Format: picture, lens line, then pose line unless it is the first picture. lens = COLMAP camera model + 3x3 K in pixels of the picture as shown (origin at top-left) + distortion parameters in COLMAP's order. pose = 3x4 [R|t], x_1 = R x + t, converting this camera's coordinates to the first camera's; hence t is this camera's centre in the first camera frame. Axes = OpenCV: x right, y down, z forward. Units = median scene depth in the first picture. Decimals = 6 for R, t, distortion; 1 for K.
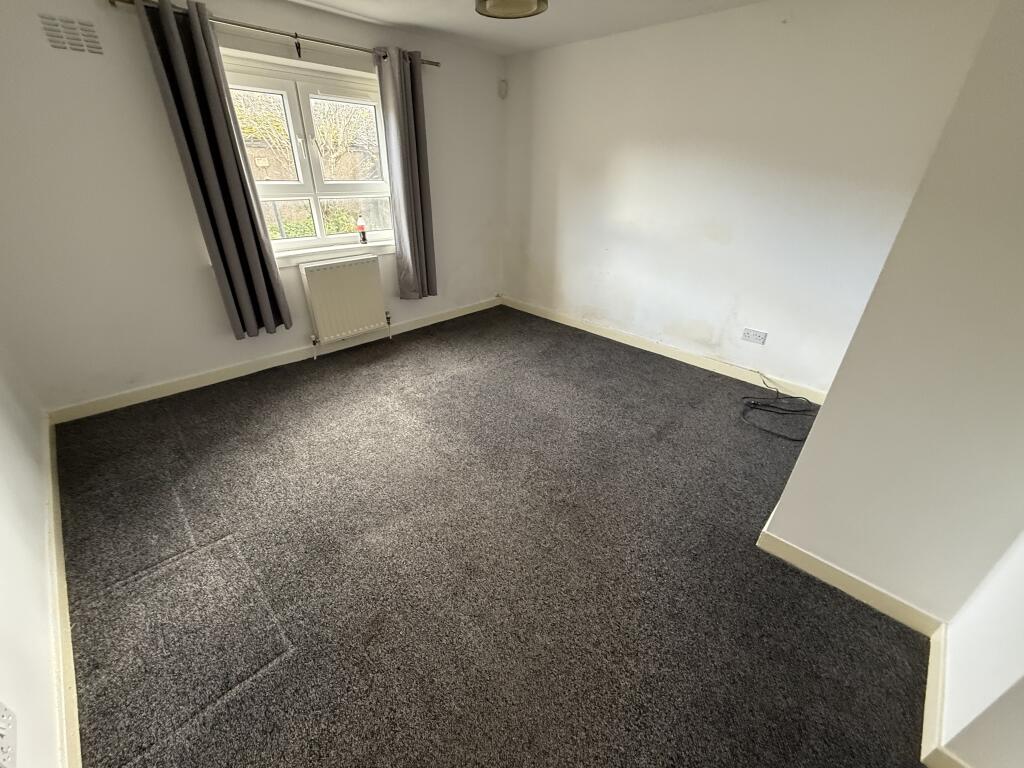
lens RADIAL K [[408.4, 0, 510.1], [0, 408.4, 382.3], [0, 0, 1]] dist [0.003227, 0.000422]
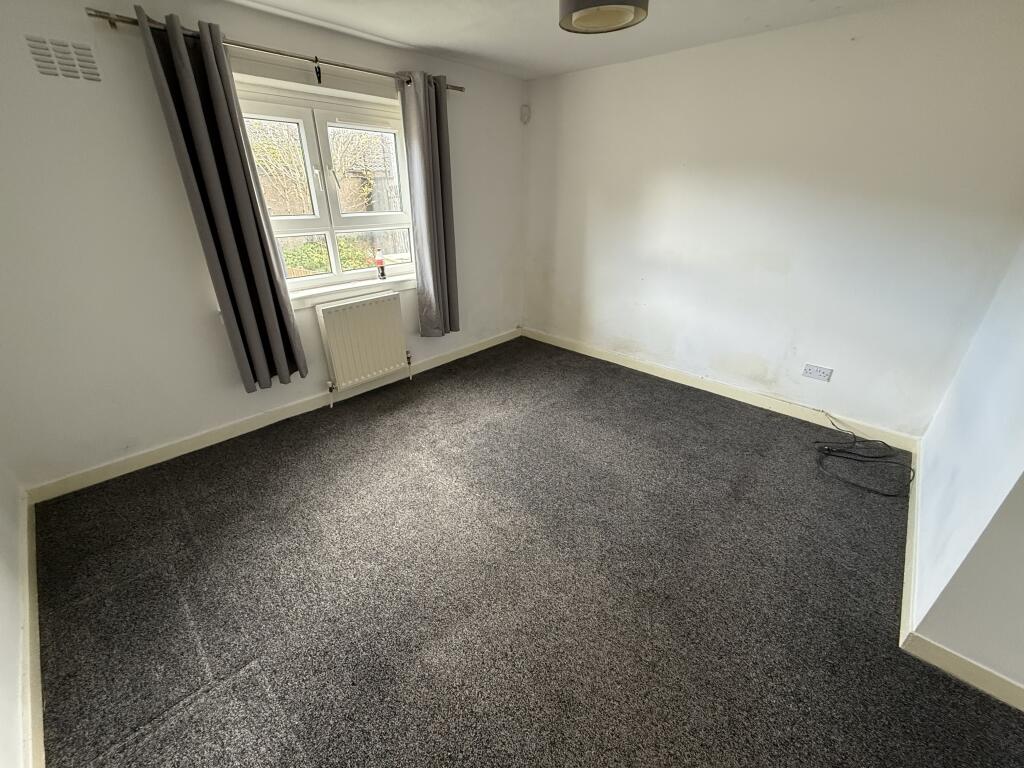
lens RADIAL K [[408.4, 0, 510.0], [0, 408.4, 381.9], [0, 0, 1]] dist [0.003227, 0.000422]
pose [[0.999496, -0.025228, 0.019272, -0.131626], [0.026001, 0.998822, -0.040980, -0.086969], [-0.018215, 0.041460, 0.998974, 0.118059]]
